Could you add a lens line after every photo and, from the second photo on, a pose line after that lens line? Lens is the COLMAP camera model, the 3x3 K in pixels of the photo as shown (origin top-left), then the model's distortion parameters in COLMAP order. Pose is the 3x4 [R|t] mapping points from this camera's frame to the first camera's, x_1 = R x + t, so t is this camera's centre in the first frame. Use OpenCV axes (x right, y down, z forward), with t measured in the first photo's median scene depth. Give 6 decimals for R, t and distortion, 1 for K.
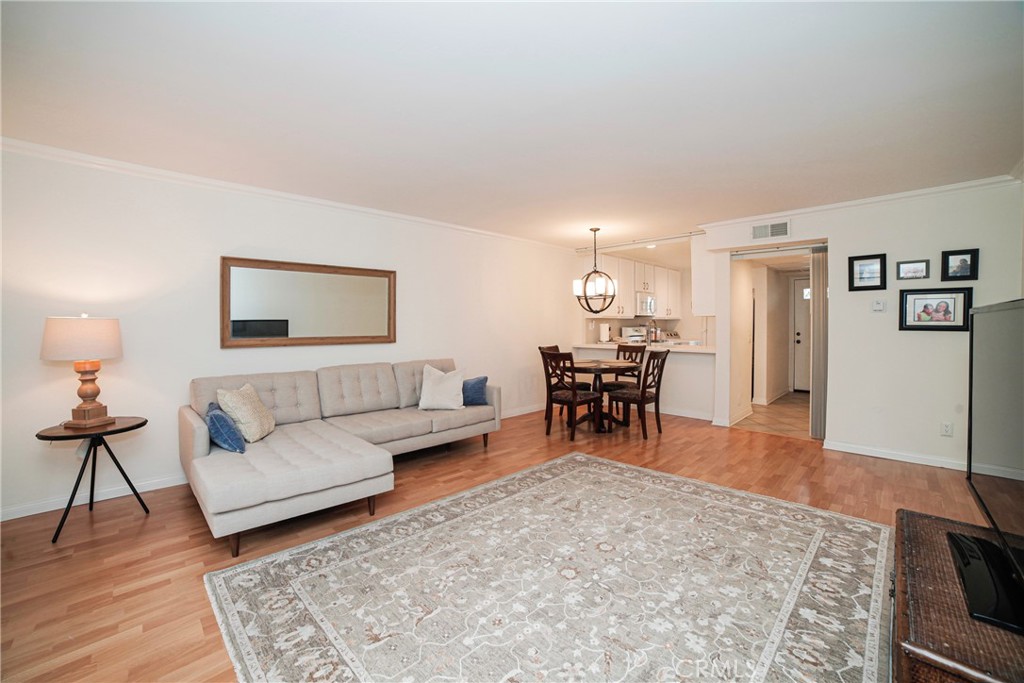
lens RADIAL K [[422.5, 0, 504.1], [0, 422.5, 324.1], [0, 0, 1]] dist [-0.106526, 0.037175]
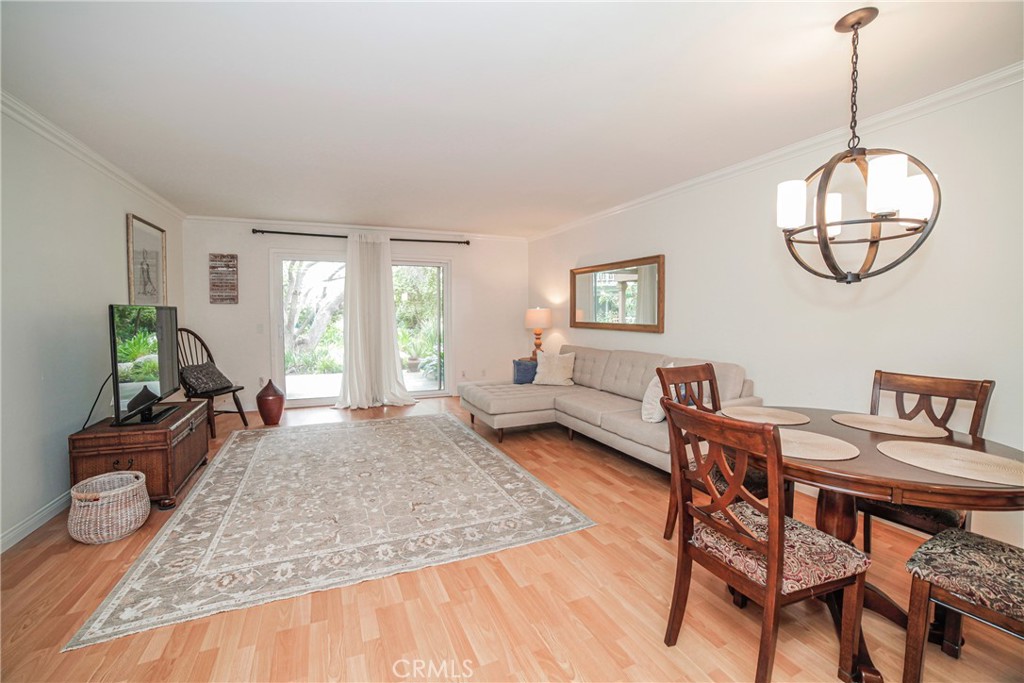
lens RADIAL K [[422.5, 0, 504.1], [0, 422.5, 324.1], [0, 0, 1]] dist [-0.106526, 0.037175]
pose [[-0.361745, 0.027054, -0.931884, 0.968031], [0.000464, 0.999584, 0.028840, -0.002748], [0.932277, 0.010001, -0.361607, 1.373301]]
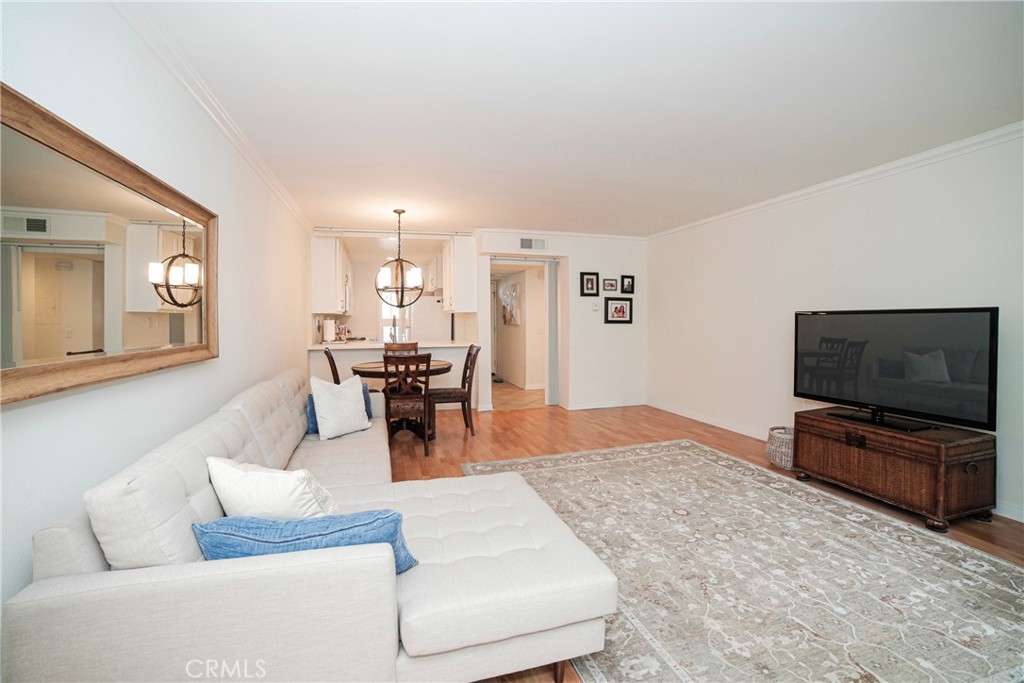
lens RADIAL K [[422.5, 0, 504.1], [0, 422.5, 324.1], [0, 0, 1]] dist [-0.106526, 0.037175]
pose [[0.477625, -0.010247, 0.878504, -0.703937], [0.003737, 0.999947, 0.009632, 0.001602], [-0.878556, -0.001318, 0.477638, 0.630924]]
